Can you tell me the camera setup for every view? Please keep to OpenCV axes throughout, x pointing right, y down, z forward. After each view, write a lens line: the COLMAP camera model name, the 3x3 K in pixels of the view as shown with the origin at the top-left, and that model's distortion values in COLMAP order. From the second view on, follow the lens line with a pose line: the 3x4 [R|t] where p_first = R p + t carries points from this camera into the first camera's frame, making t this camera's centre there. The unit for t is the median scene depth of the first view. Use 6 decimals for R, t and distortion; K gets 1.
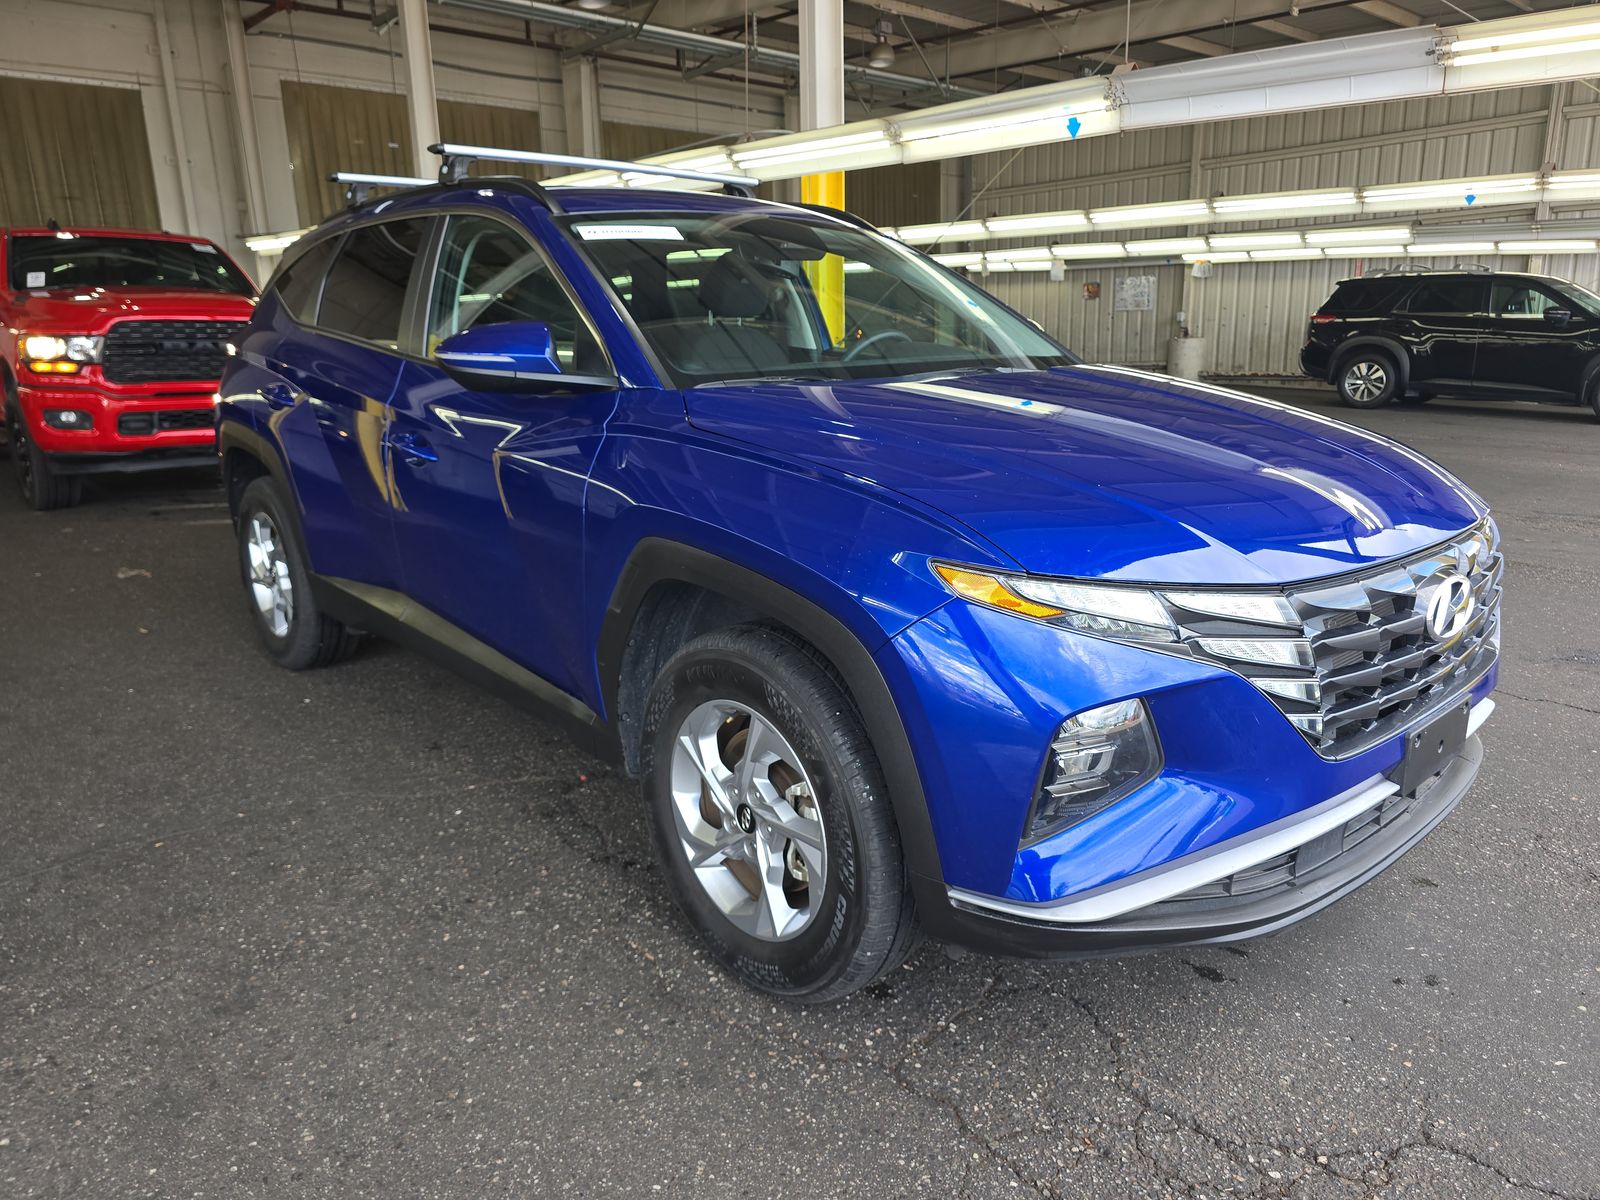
lens RADIAL K [[1073.4, 0, 807.4], [0, 1073.4, 601.1], [0, 0, 1]] dist [0.022785, -0.025827]
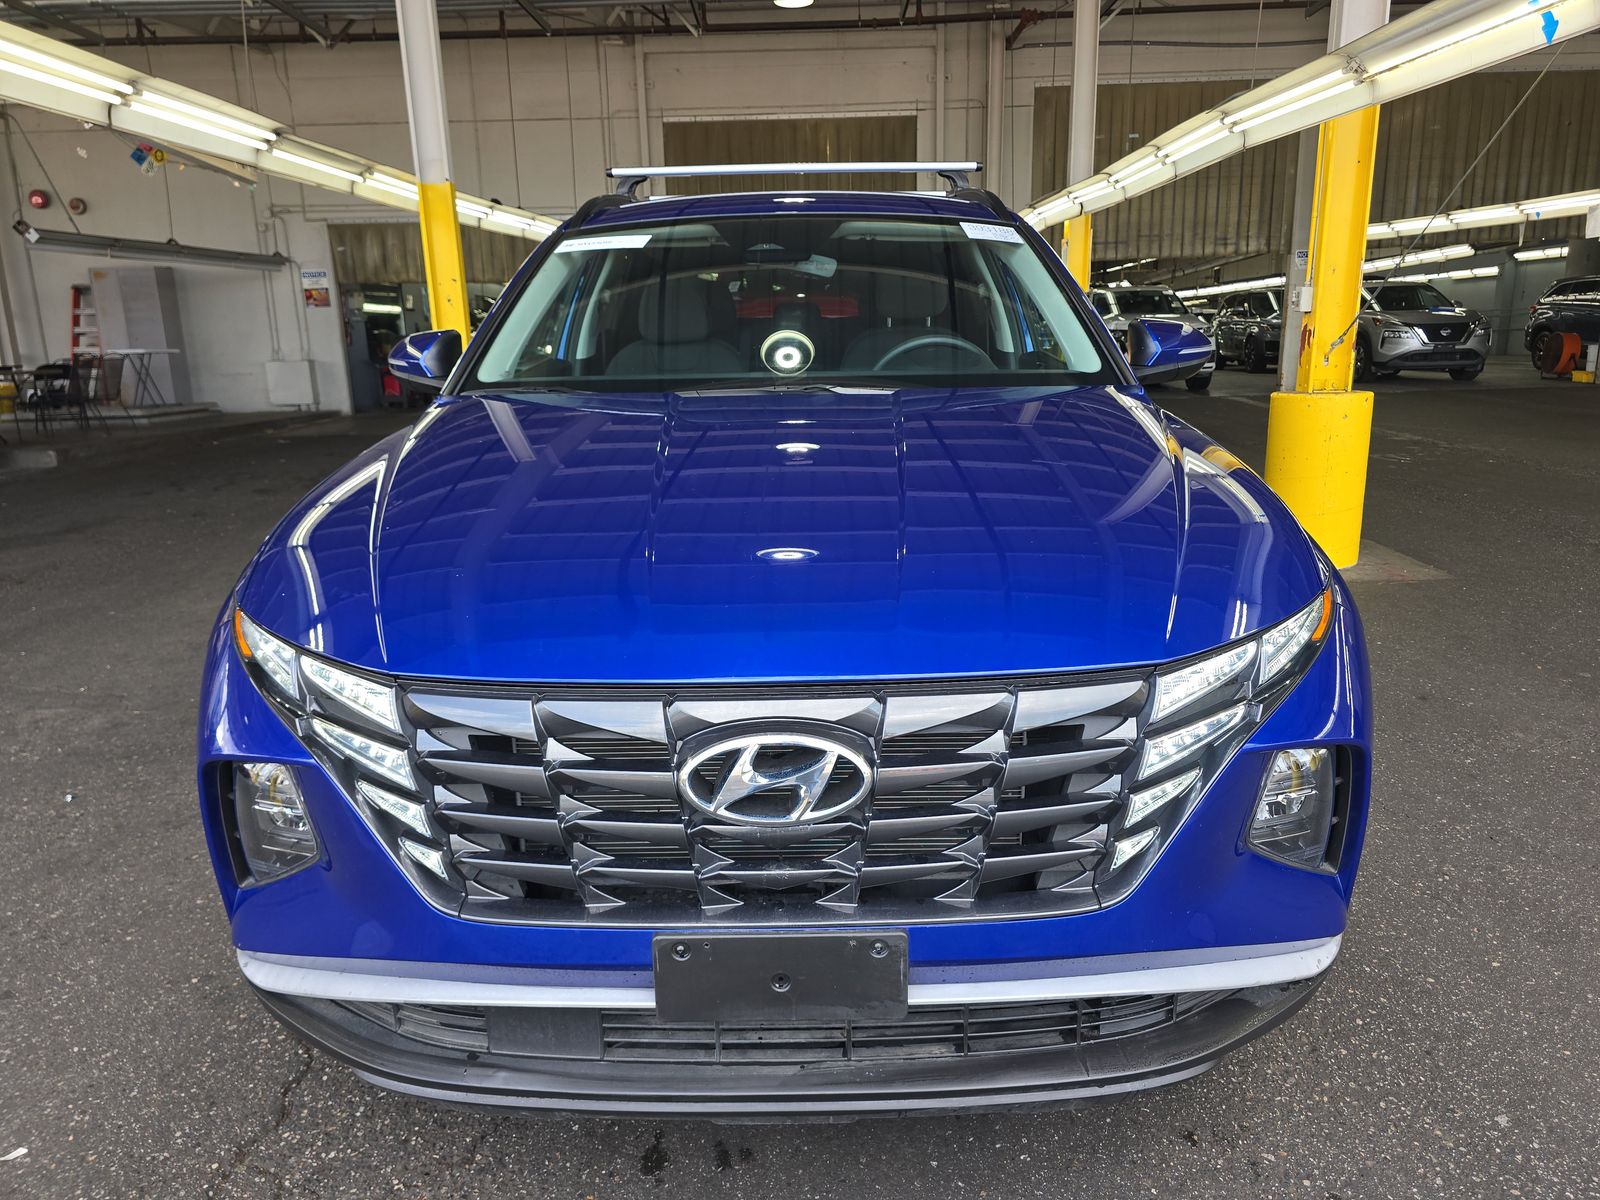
lens RADIAL K [[1073.4, 0, 802.7], [0, 1073.4, 595.5], [0, 0, 1]] dist [0.022785, -0.025827]
pose [[0.732889, 0.162596, -0.660633, 0.599011], [-0.156864, 0.985244, 0.068469, -0.089917], [0.662018, 0.053449, 0.747580, 0.301322]]
